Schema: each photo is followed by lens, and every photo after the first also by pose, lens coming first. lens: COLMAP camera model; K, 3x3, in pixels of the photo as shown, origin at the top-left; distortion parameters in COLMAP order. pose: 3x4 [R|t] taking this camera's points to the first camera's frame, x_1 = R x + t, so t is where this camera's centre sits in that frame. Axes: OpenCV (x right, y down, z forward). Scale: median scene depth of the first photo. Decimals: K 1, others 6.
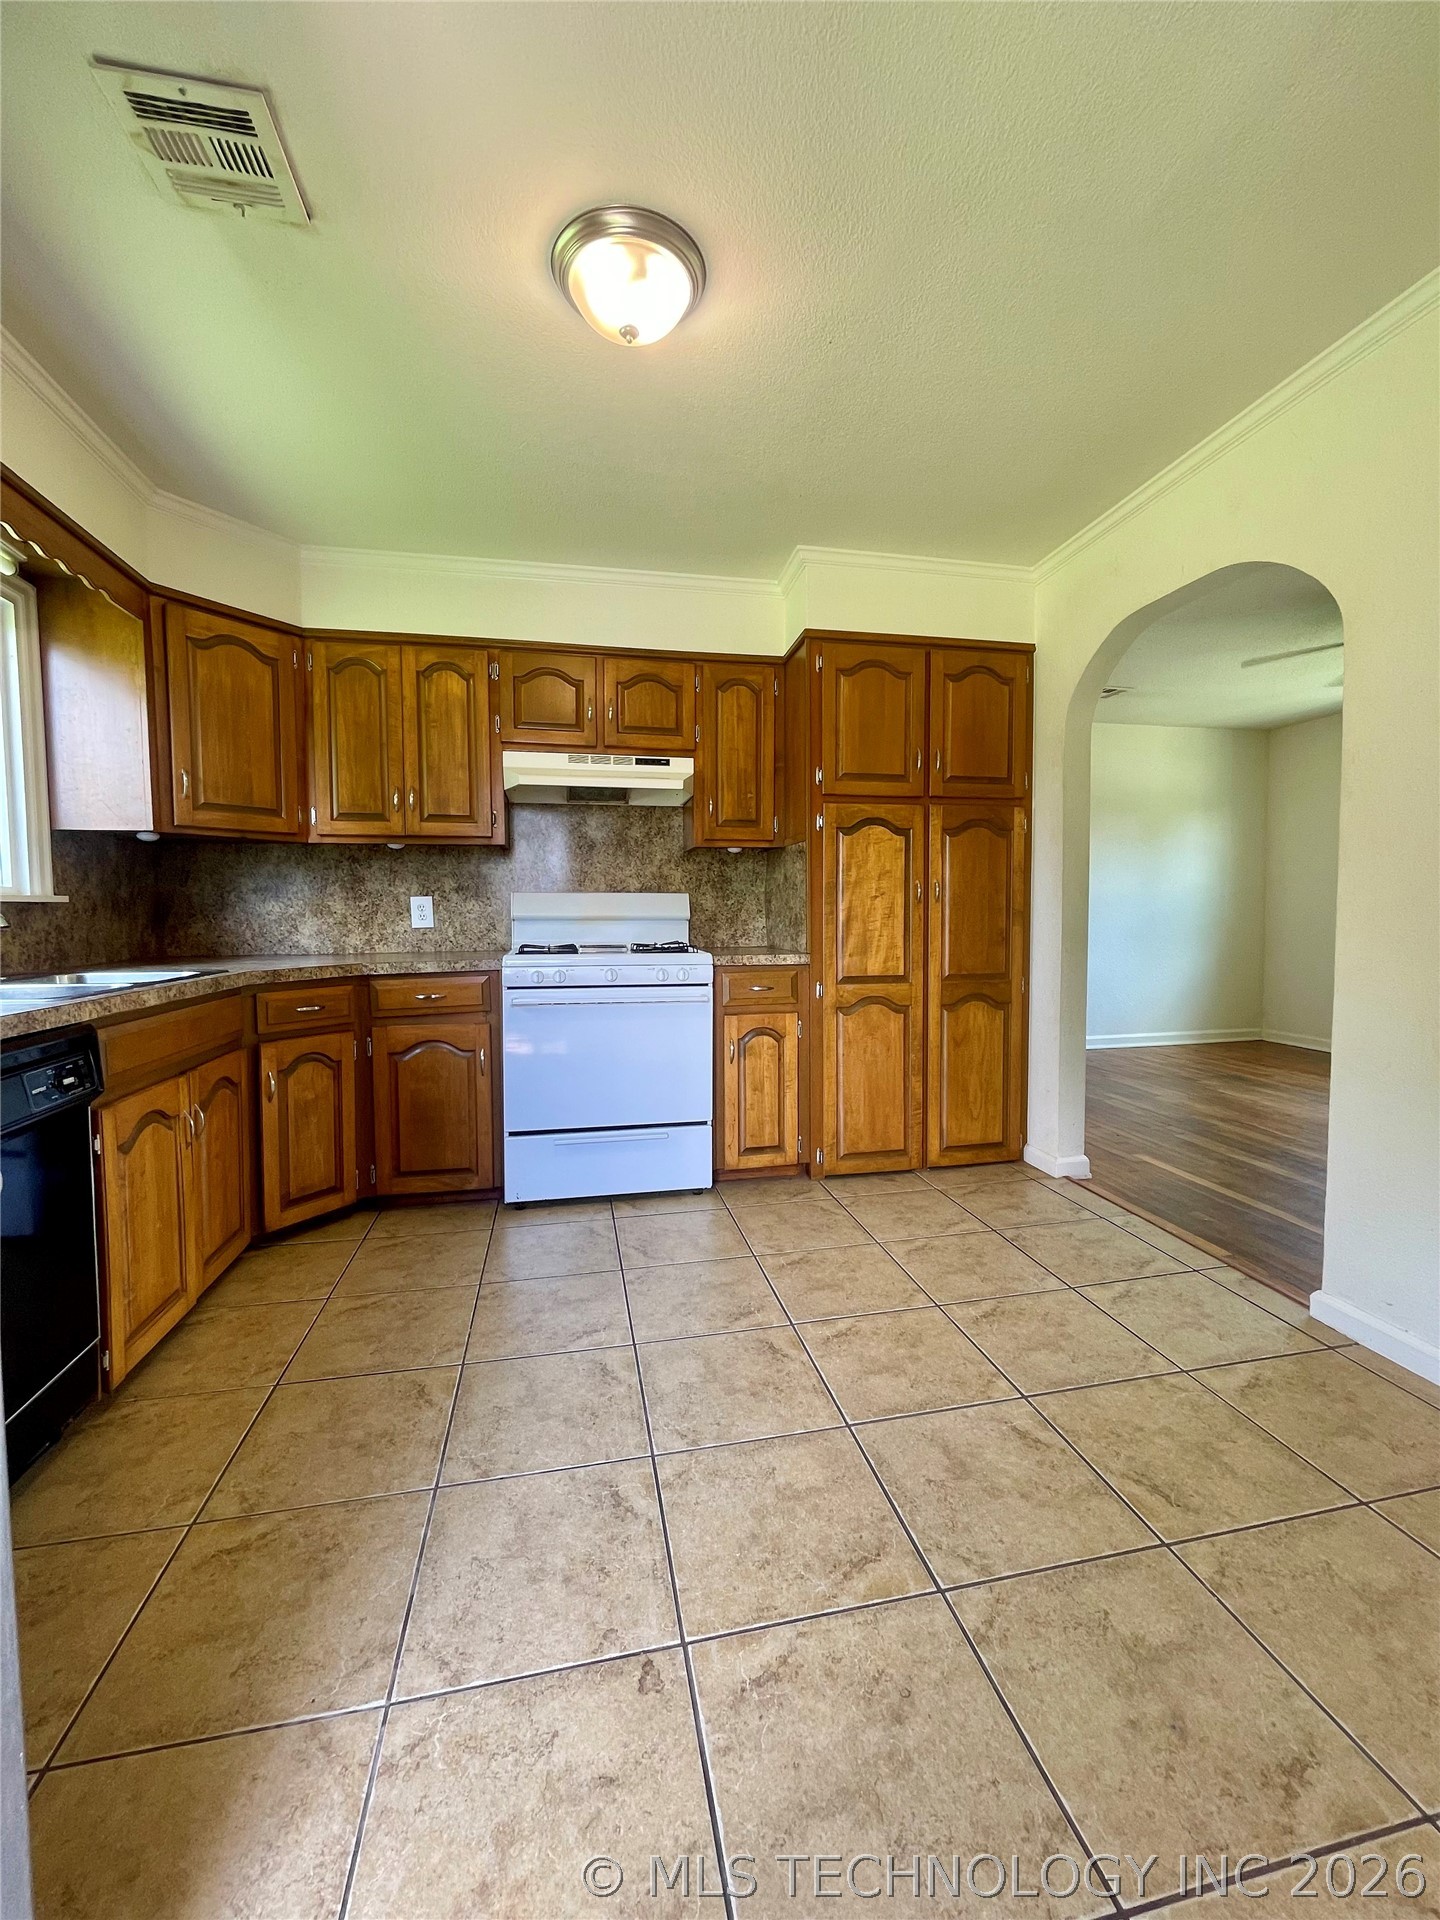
lens RADIAL K [[783.4, 0, 727.1], [0, 783.4, 949.0], [0, 0, 1]] dist [-0.001509, 0.000615]
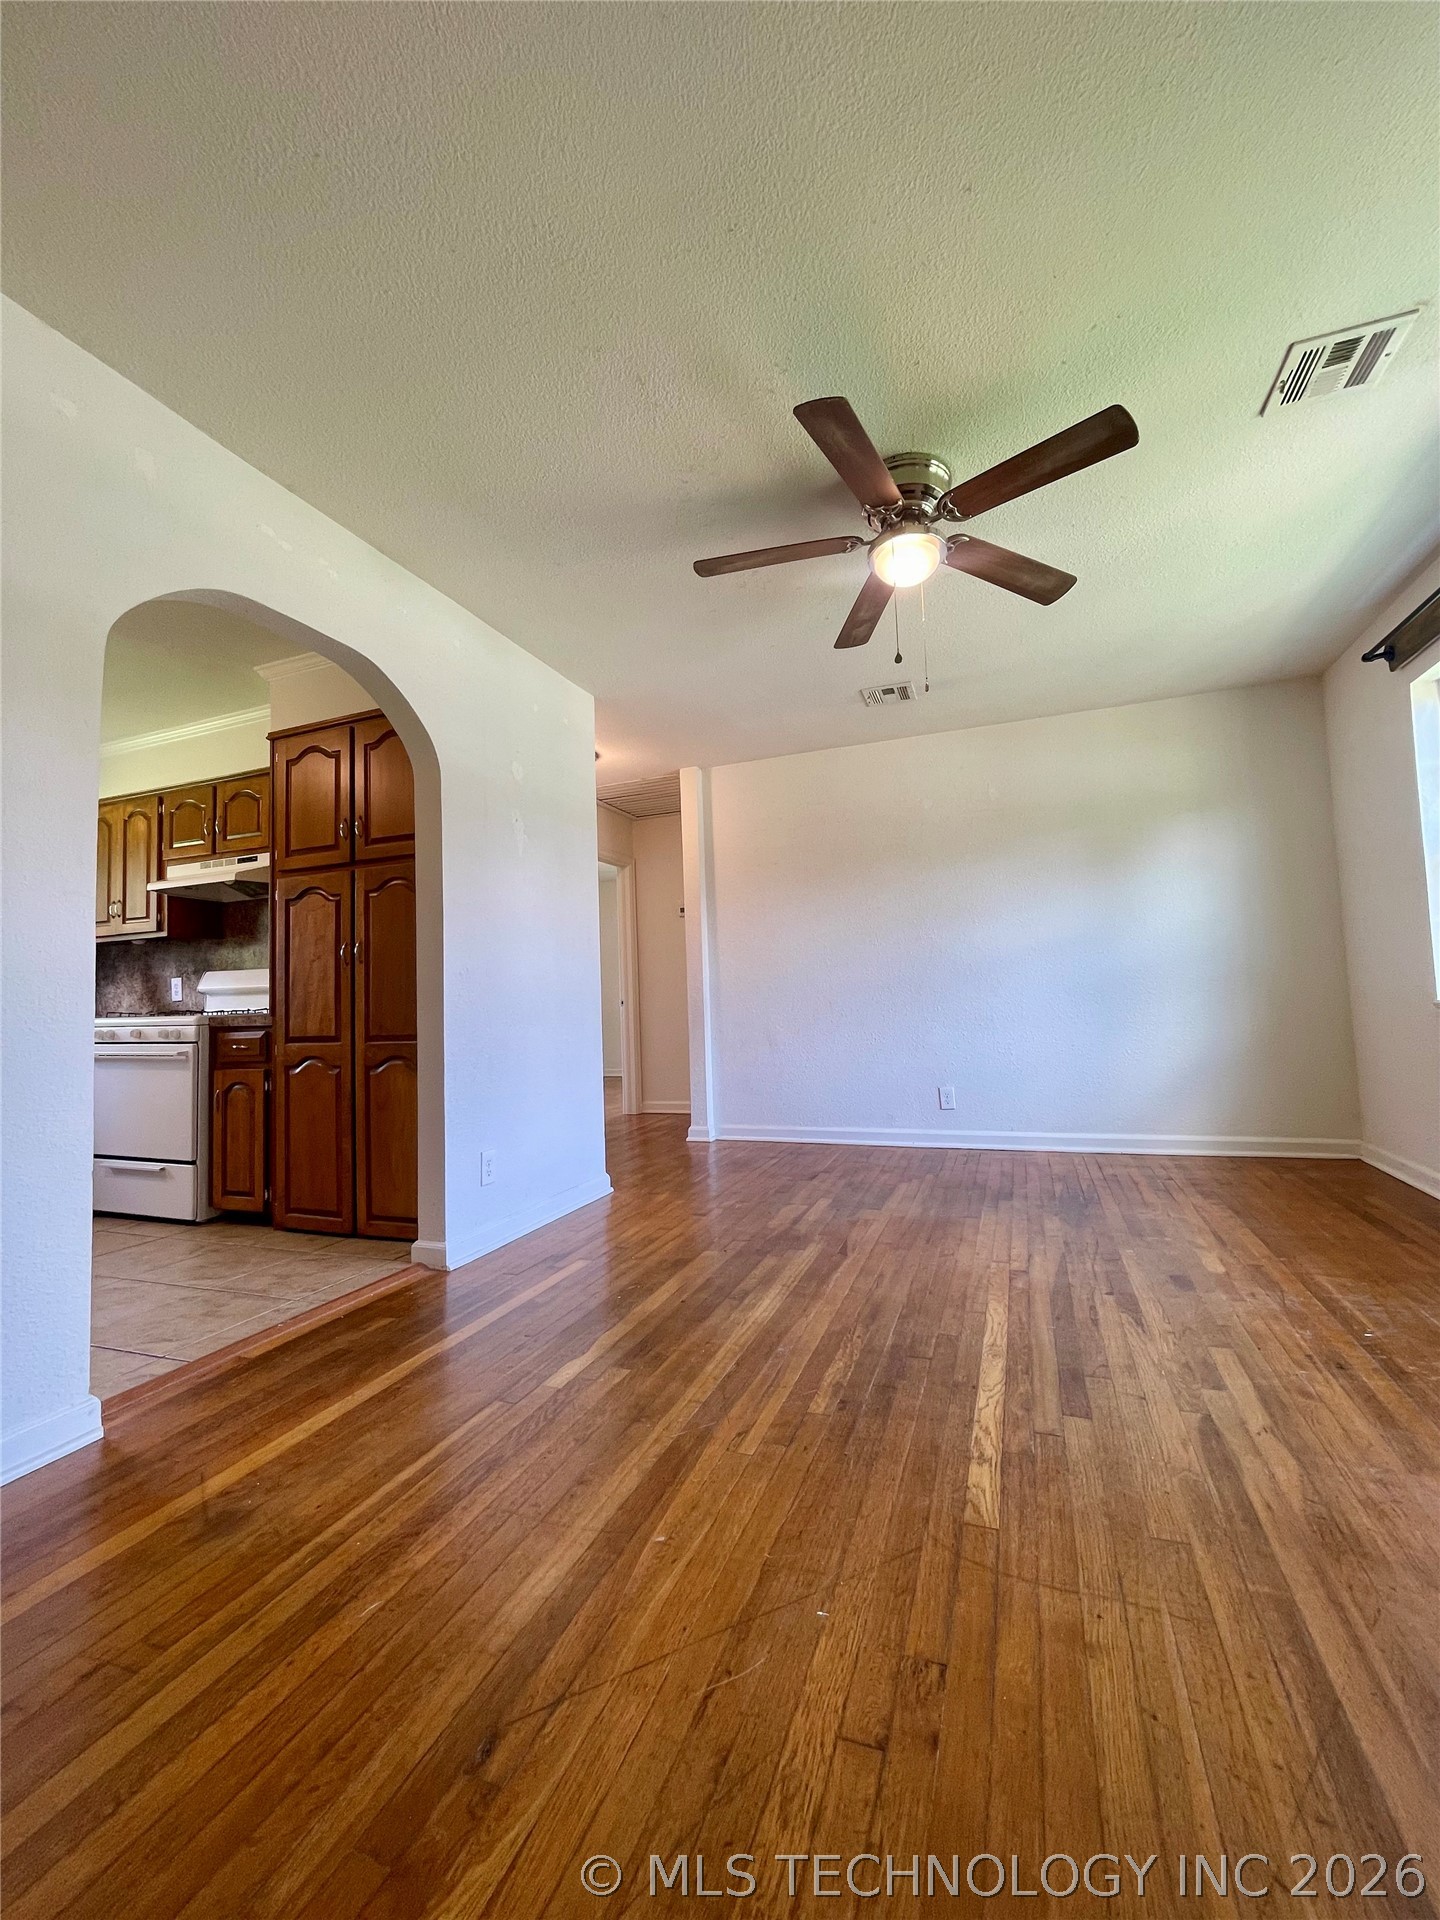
lens RADIAL K [[783.4, 0, 727.1], [0, 783.4, 949.0], [0, 0, 1]] dist [-0.001509, 0.000615]
pose [[0.840745, -0.059292, -0.538175, 1.299716], [0.003546, 0.994567, -0.104034, 0.030791], [0.541419, 0.085557, 0.836388, 0.438421]]
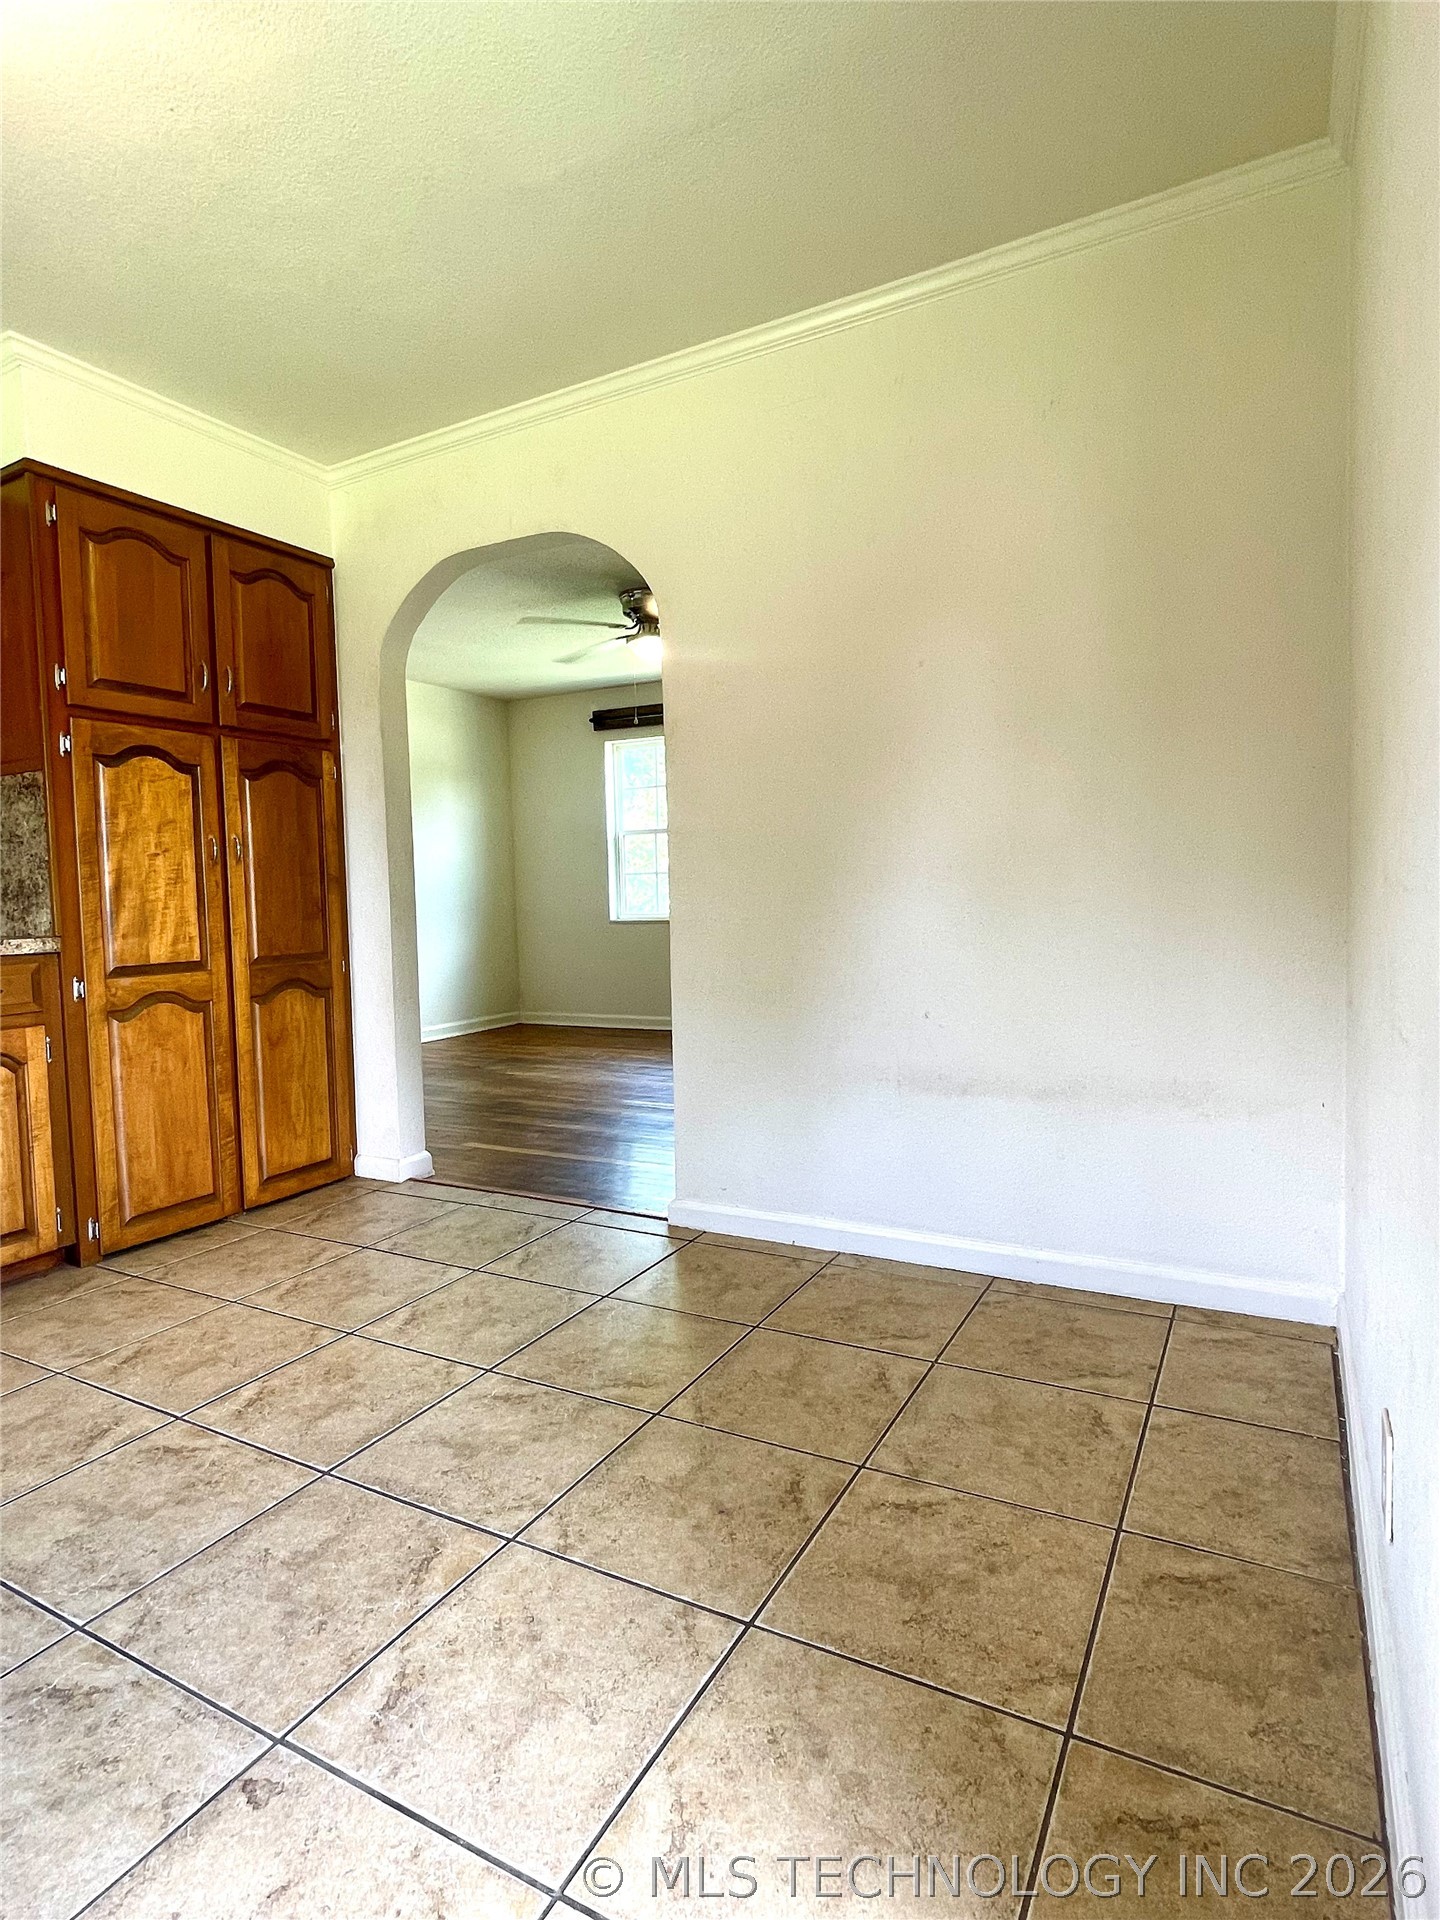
lens RADIAL K [[1017.3, 0, 732.0], [0, 1017.3, 948.0], [0, 0, 1]] dist [-0.021434, 0.011093]
pose [[0.646159, -0.051561, 0.761459, -0.195143], [0.058689, 0.998118, 0.017783, 0.036274], [-0.760943, 0.033199, 0.647969, -0.016431]]
